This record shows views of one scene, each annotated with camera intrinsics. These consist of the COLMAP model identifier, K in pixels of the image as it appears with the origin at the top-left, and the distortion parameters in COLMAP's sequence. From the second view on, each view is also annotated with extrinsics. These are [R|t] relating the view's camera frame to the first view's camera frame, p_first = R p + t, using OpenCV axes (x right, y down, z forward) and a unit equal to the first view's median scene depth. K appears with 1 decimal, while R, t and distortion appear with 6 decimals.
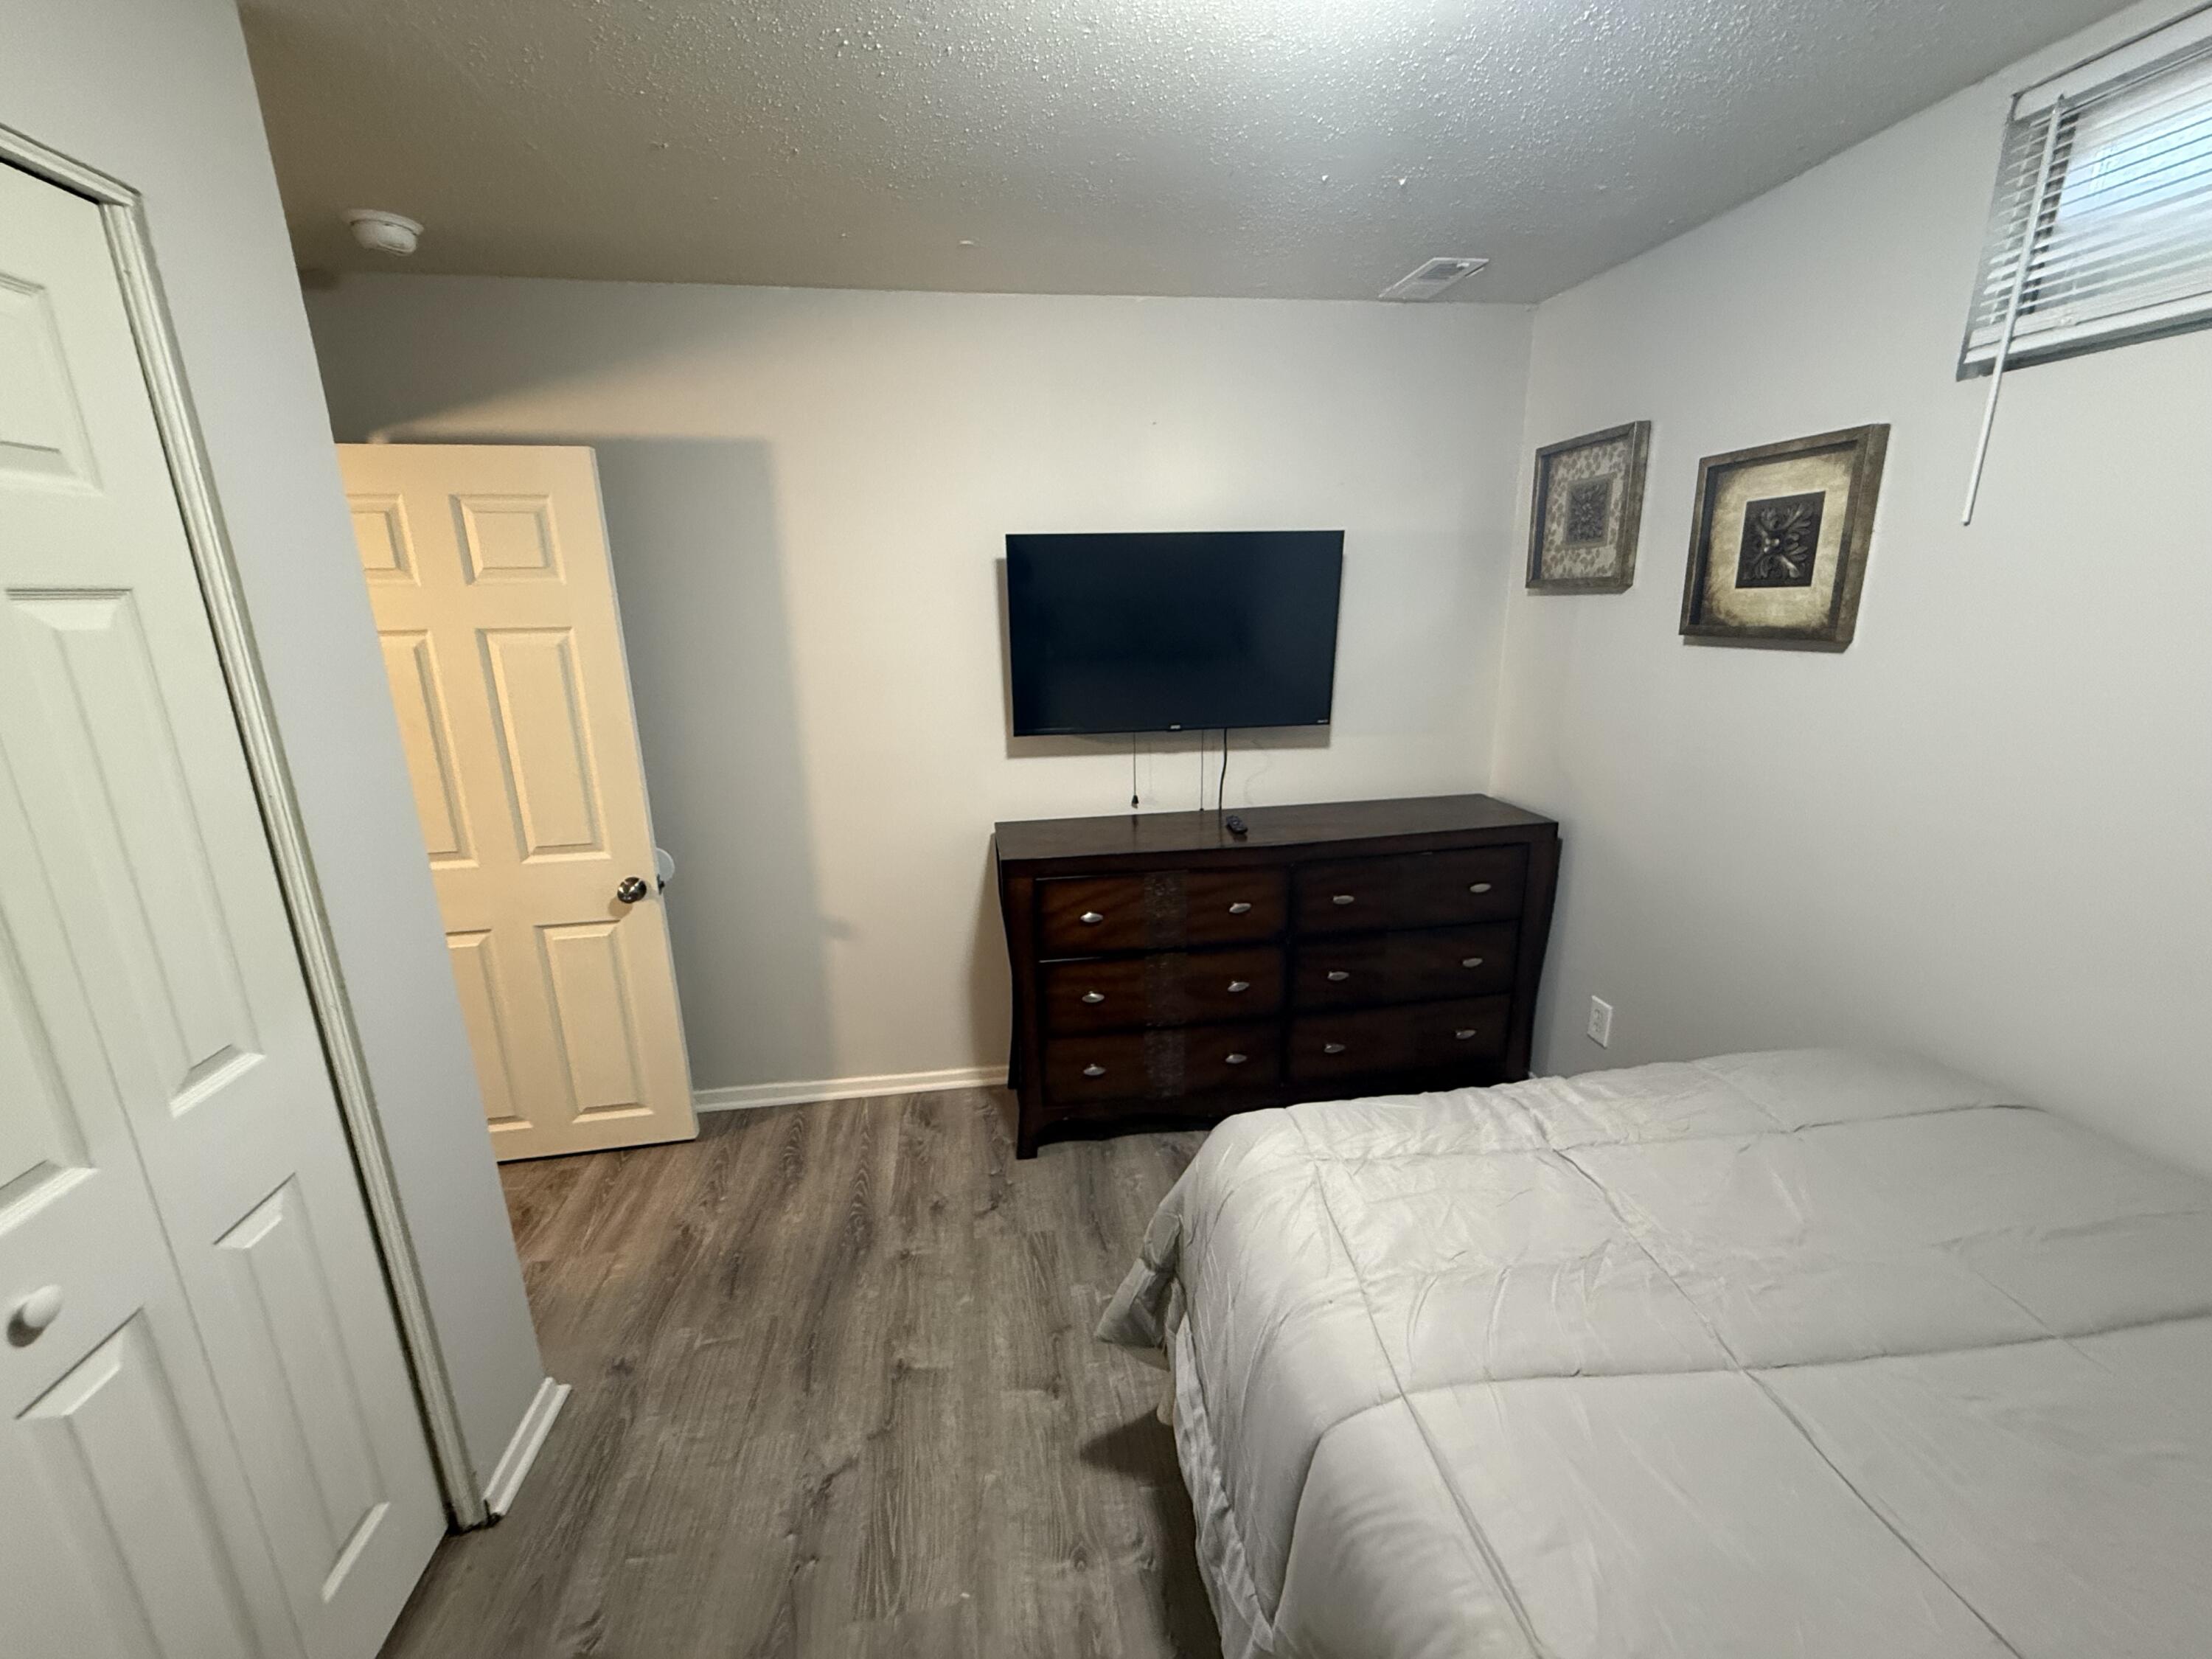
lens RADIAL K [[879.7, 0, 1102.5], [0, 879.7, 835.0], [0, 0, 1]] dist [-0.001458, 0.000683]
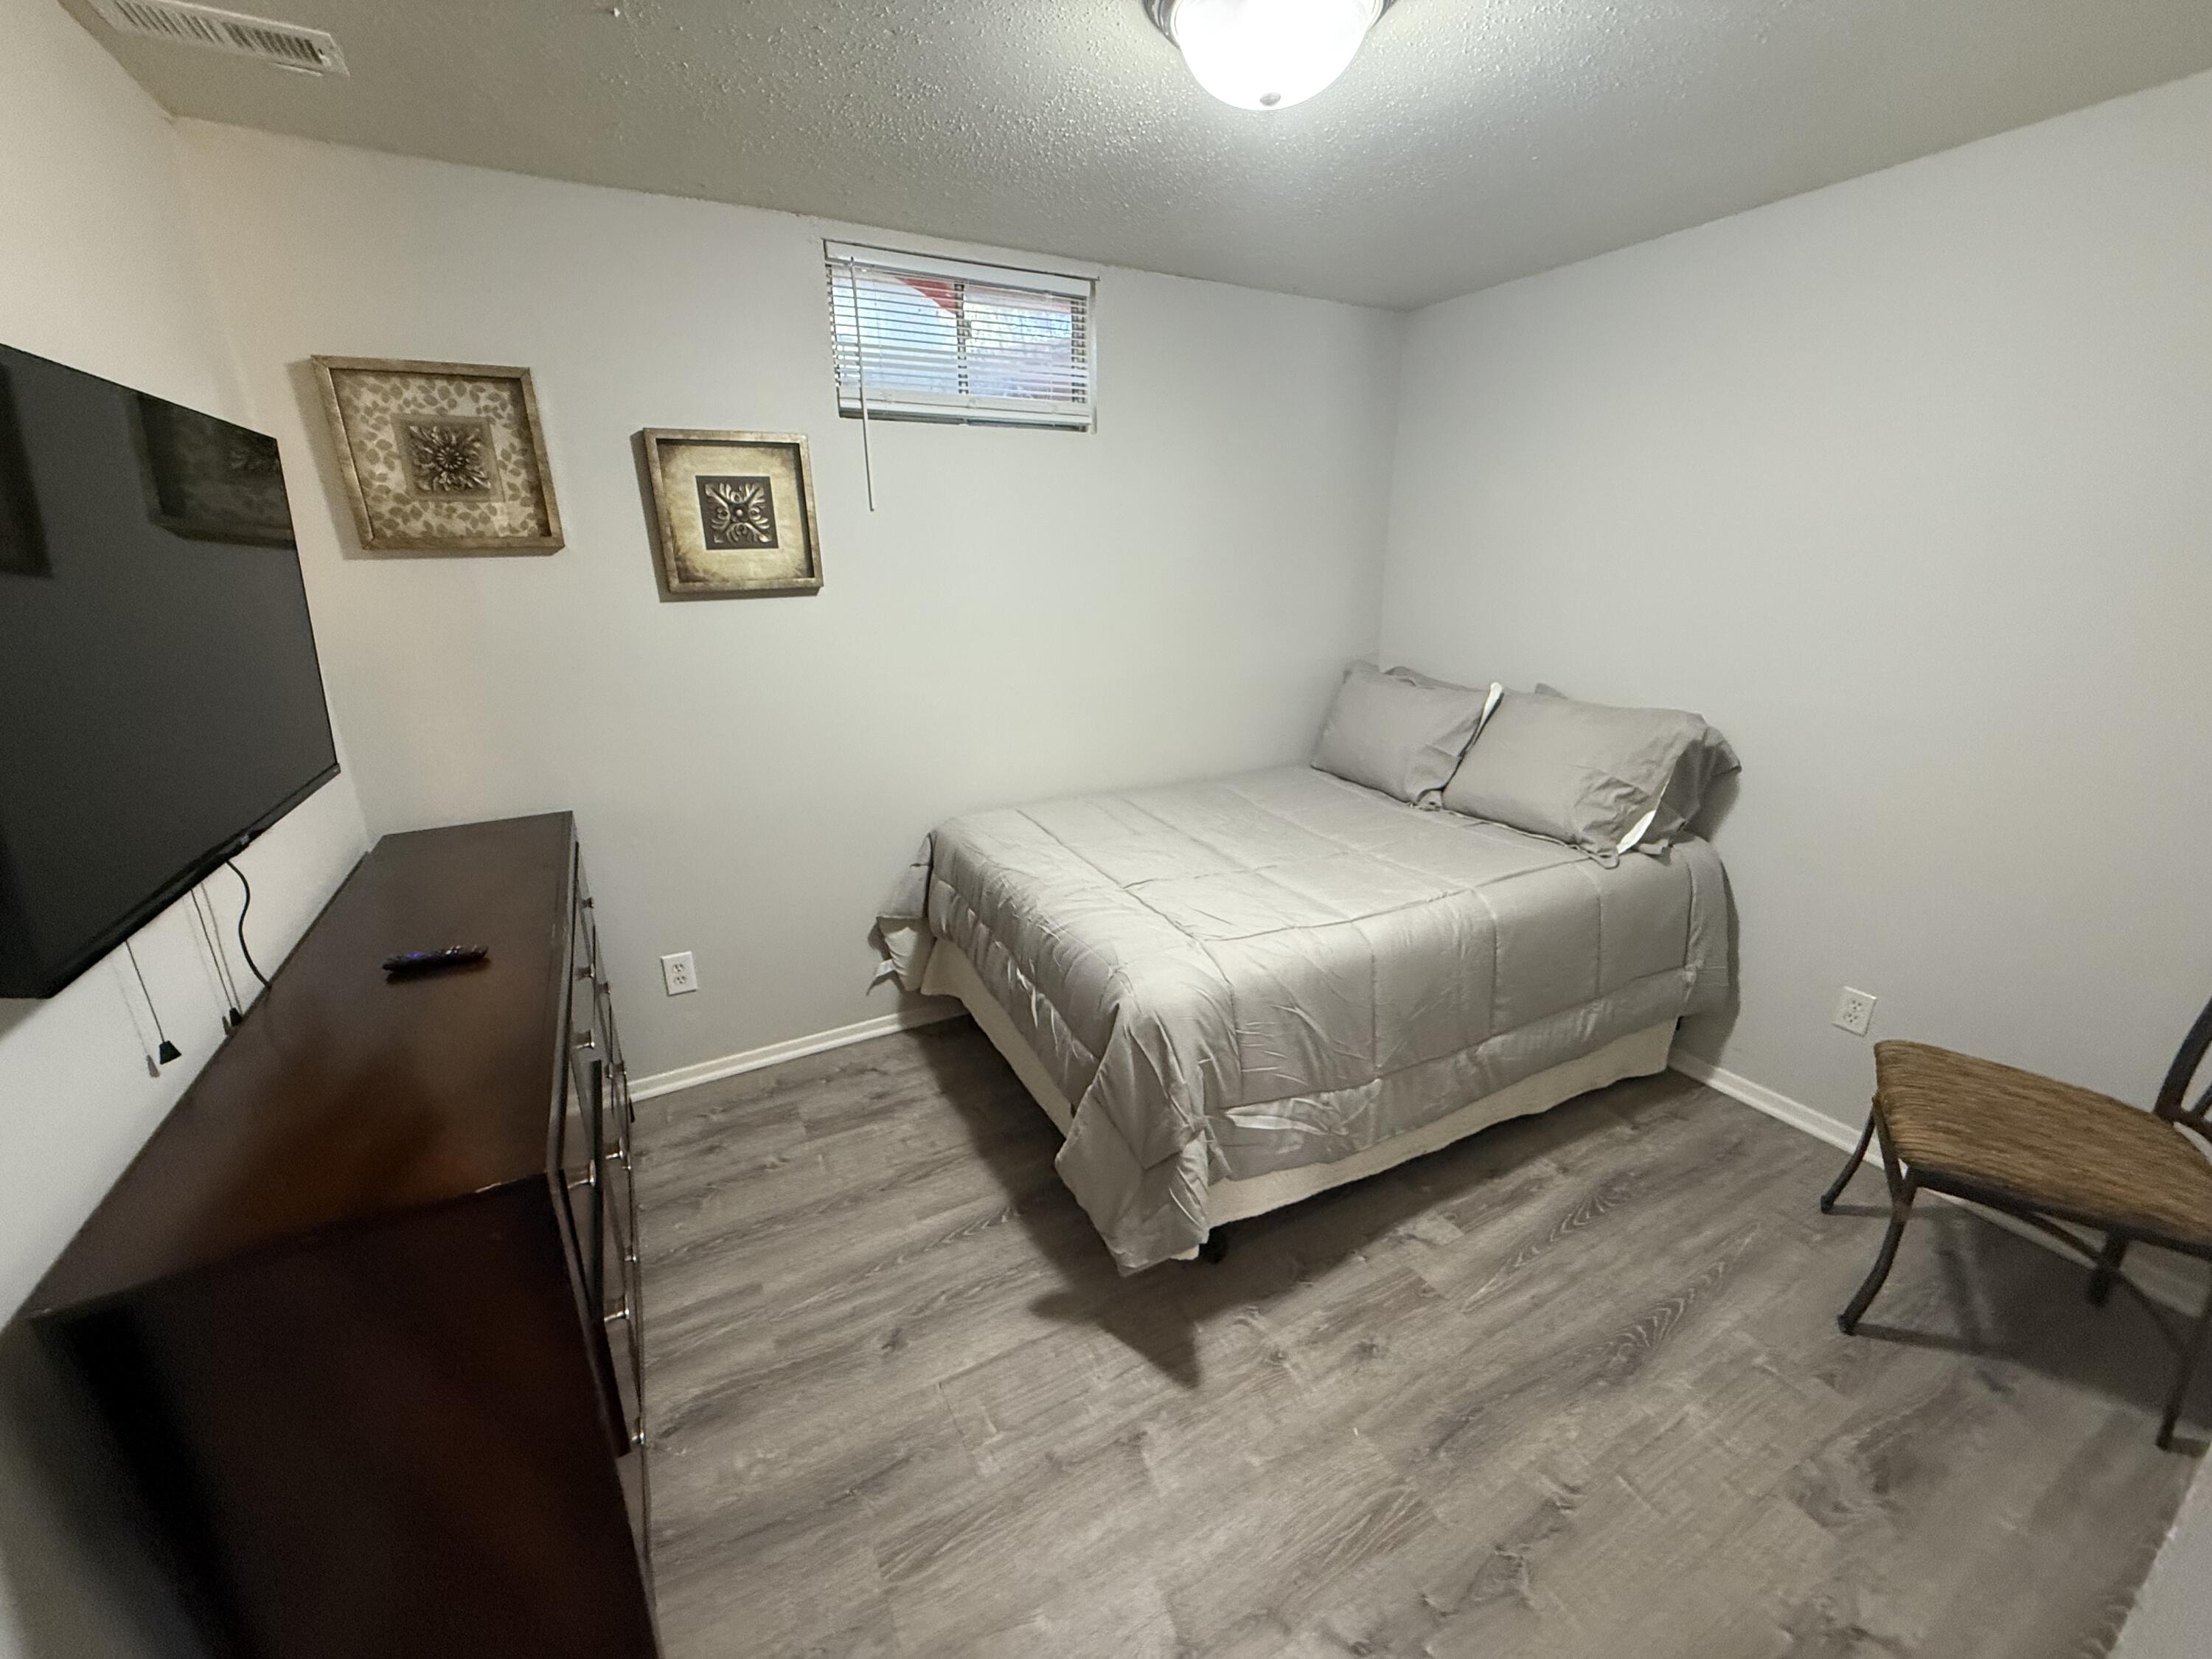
lens RADIAL K [[879.7, 0, 1099.6], [0, 879.7, 834.4], [0, 0, 1]] dist [-0.001458, 0.000683]
pose [[-0.336078, -0.265638, 0.903597, -0.630378], [0.265940, 0.893596, 0.361610, -0.227394], [-0.903508, 0.361832, -0.229675, 0.938861]]
